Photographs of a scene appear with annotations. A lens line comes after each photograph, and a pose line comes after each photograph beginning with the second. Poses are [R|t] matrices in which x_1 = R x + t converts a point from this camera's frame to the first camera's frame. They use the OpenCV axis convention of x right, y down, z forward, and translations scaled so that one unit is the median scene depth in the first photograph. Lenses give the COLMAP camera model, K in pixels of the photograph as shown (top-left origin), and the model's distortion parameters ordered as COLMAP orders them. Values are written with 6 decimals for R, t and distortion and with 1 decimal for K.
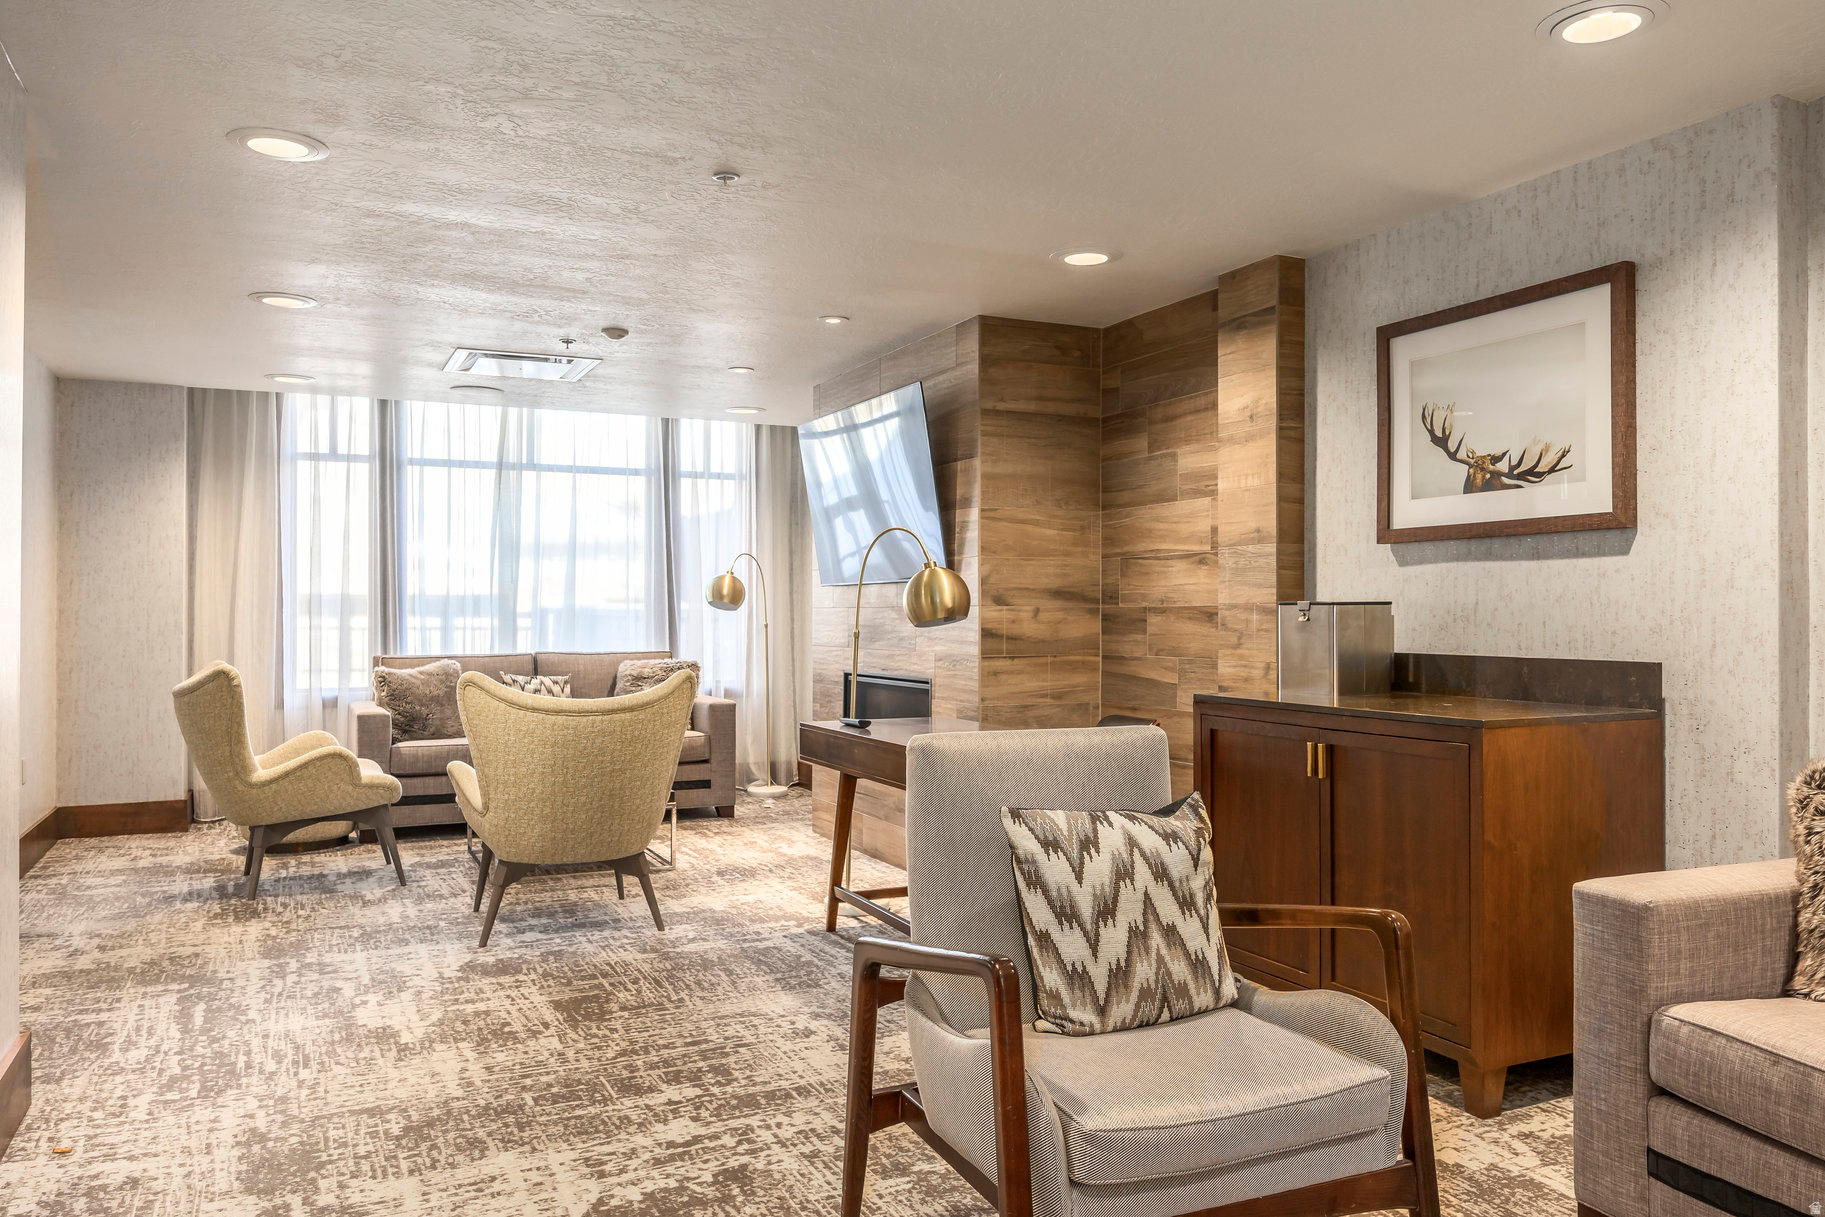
lens RADIAL K [[1292.4, 0, 912.0], [0, 1292.4, 606.6], [0, 0, 1]] dist [-0.002442, -0.006751]
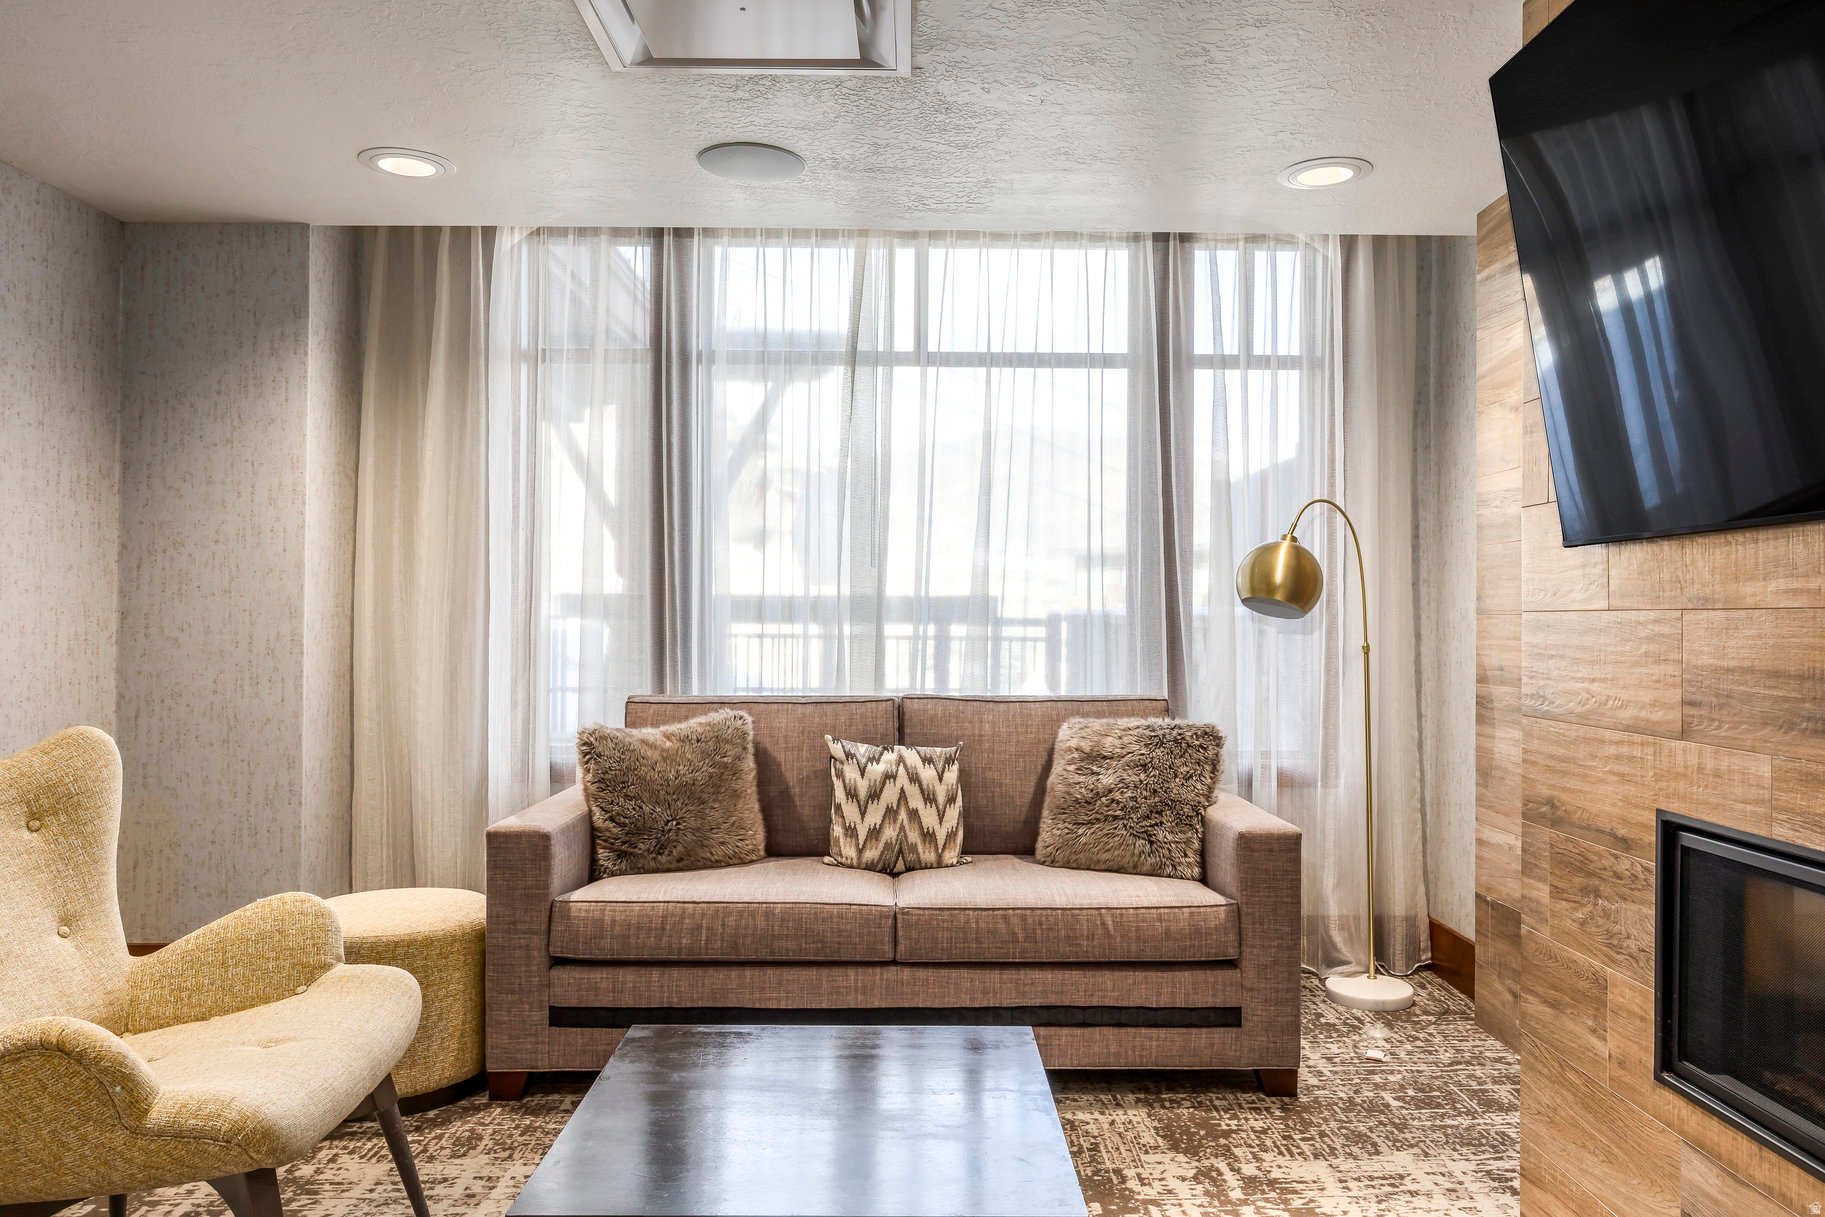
lens RADIAL K [[1255.5, 0, 917.4], [0, 1255.5, 599.4], [0, 0, 1]] dist [-0.008018, 0.000688]
pose [[0.908350, -0.001528, -0.418209, -0.060896], [-0.003456, 0.999932, -0.011158, 0.001486], [0.418197, 0.011581, 0.908282, 0.443025]]
